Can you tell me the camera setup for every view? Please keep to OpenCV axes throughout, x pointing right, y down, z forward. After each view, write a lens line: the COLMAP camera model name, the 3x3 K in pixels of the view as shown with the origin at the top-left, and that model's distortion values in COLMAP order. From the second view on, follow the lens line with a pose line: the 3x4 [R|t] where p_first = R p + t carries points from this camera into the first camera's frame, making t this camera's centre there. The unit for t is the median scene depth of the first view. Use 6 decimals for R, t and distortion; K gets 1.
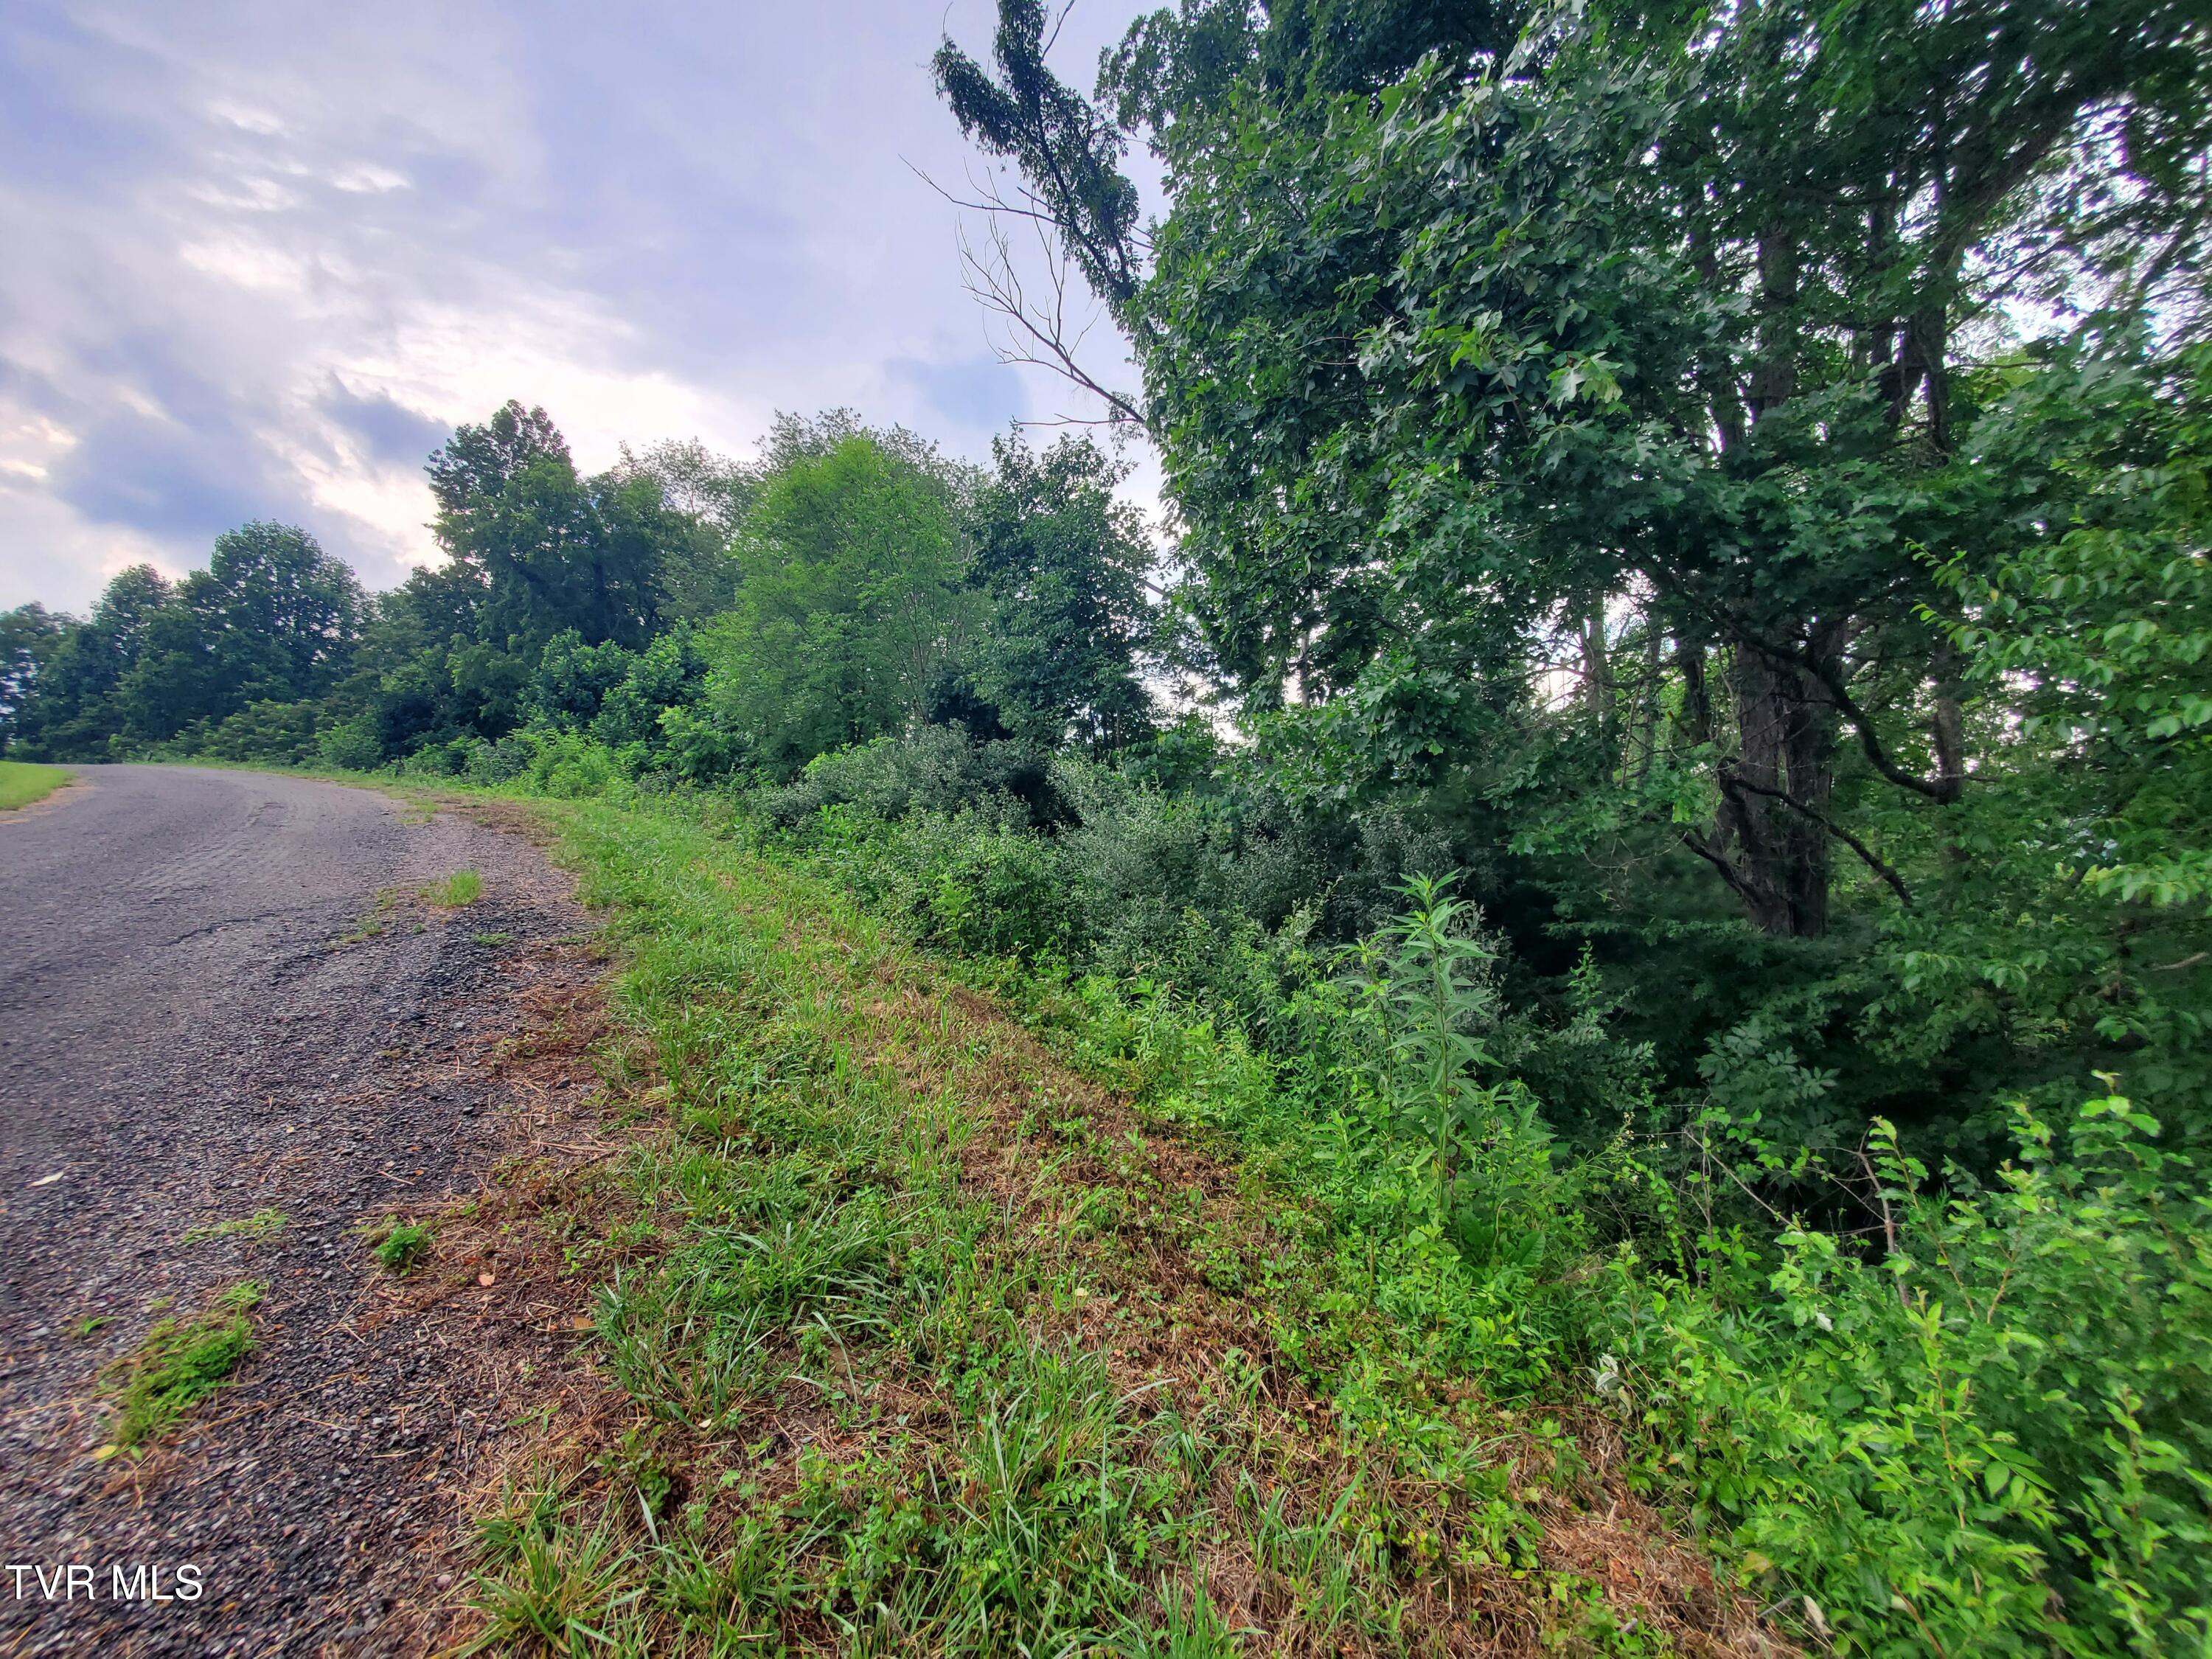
lens RADIAL K [[897.8, 0, 1100.7], [0, 897.8, 836.7], [0, 0, 1]] dist [-0.000407, -0.000106]
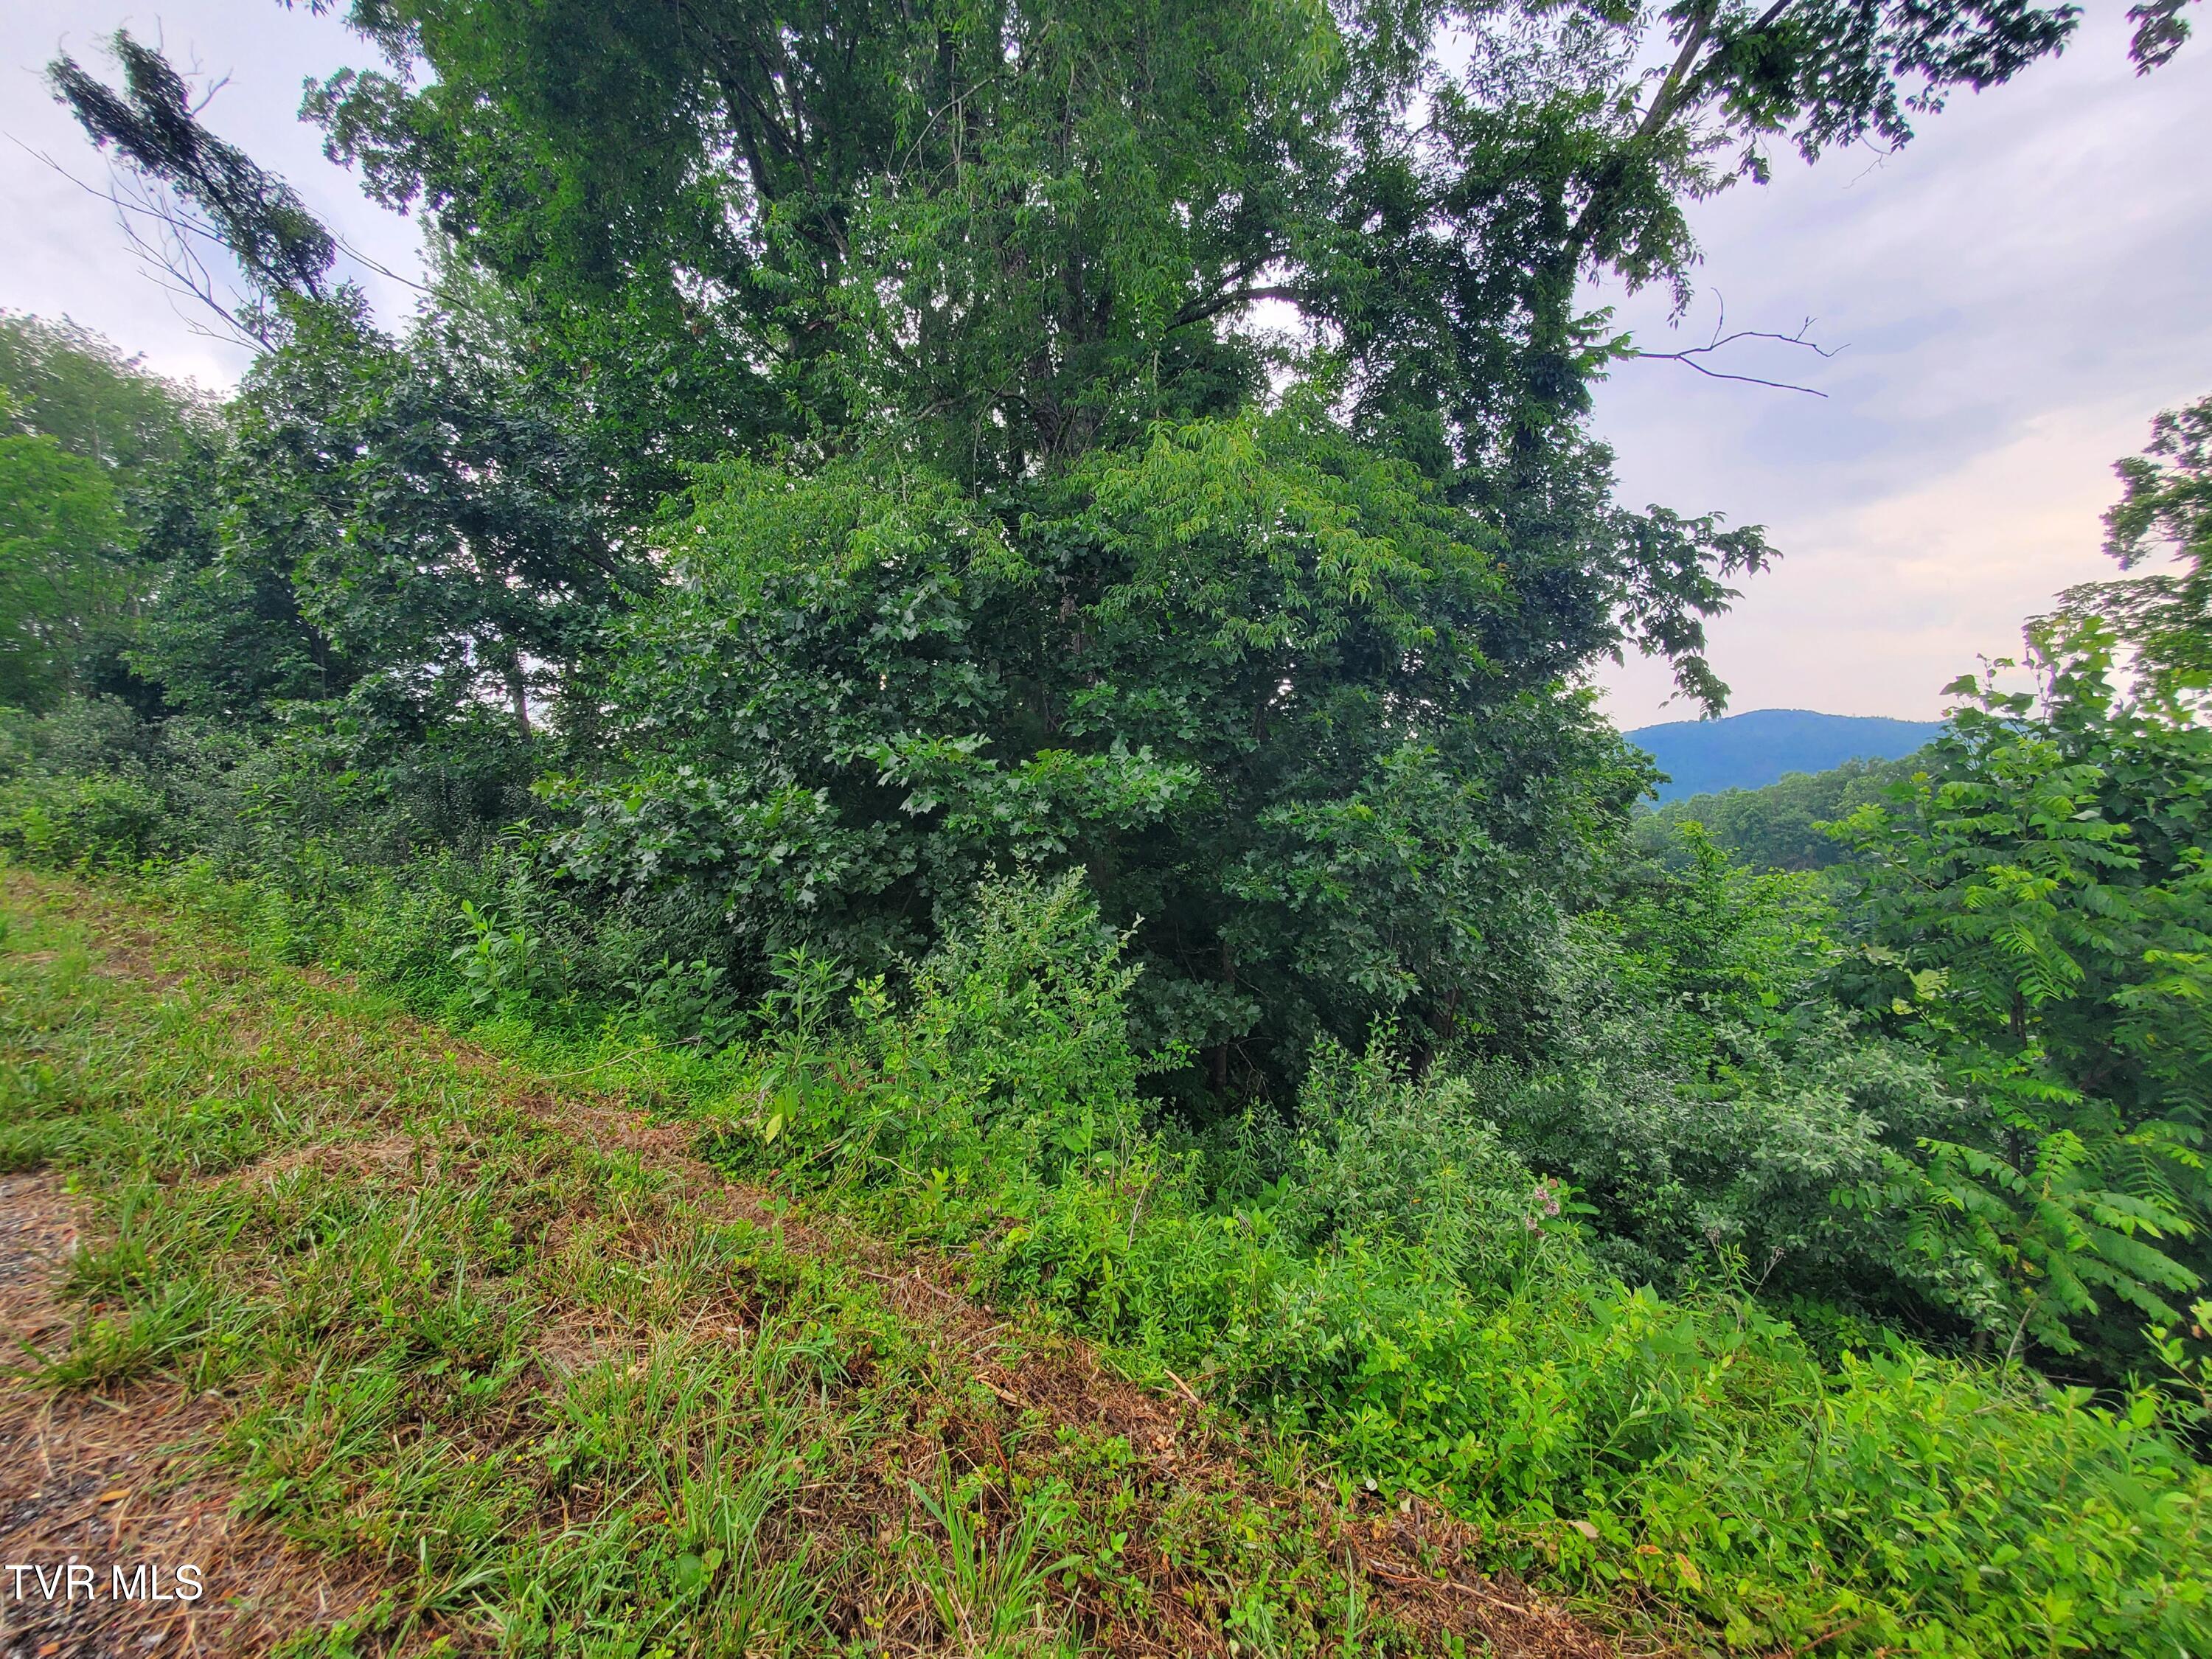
lens RADIAL K [[875.4, 0, 1106.5], [0, 875.4, 810.7], [0, 0, 1]] dist [0.000497, 0.000135]
pose [[0.810650, -0.028043, 0.584859, 0.182754], [0.039105, 0.999215, -0.006291, 0.058235], [-0.584223, 0.027971, 0.811111, -0.505215]]
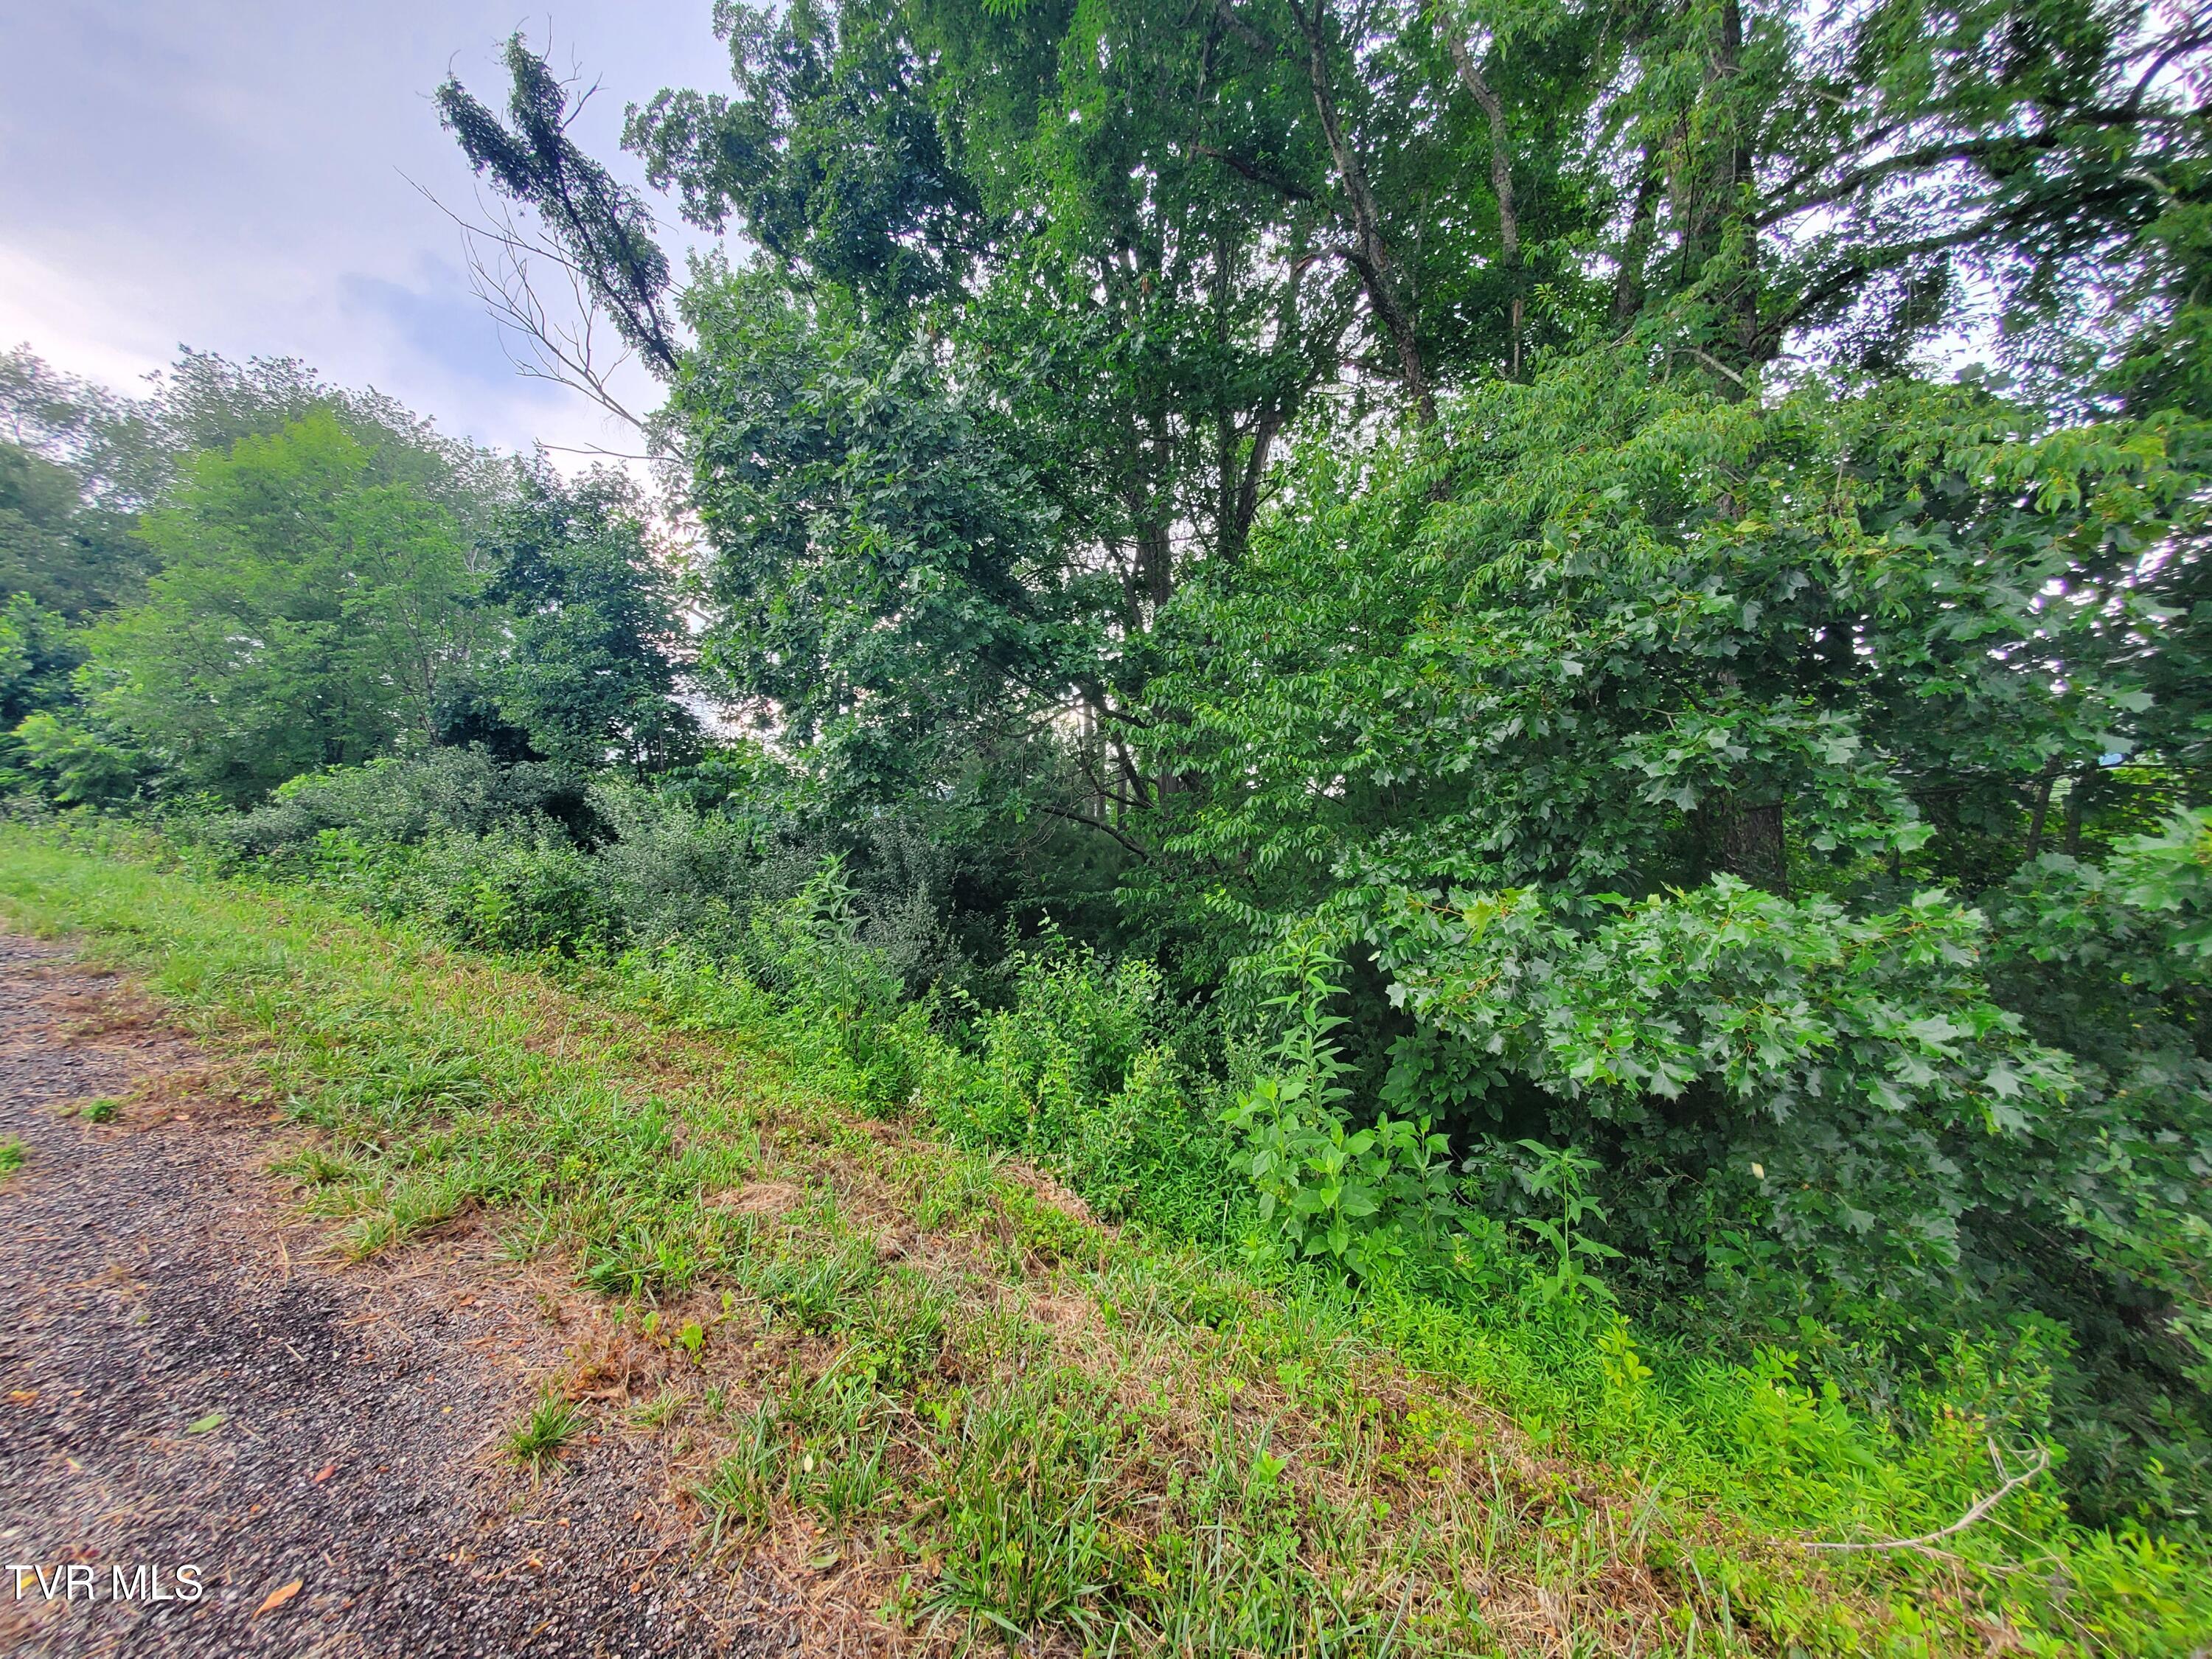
lens RADIAL K [[896.6, 0, 1114.9], [0, 896.6, 821.4], [0, 0, 1]] dist [0.002883, 0.000155]
pose [[0.890550, -0.022904, 0.454308, 0.014008], [0.039336, 0.998868, -0.026750, 0.012009], [-0.453181, 0.041693, 0.890443, -0.203123]]
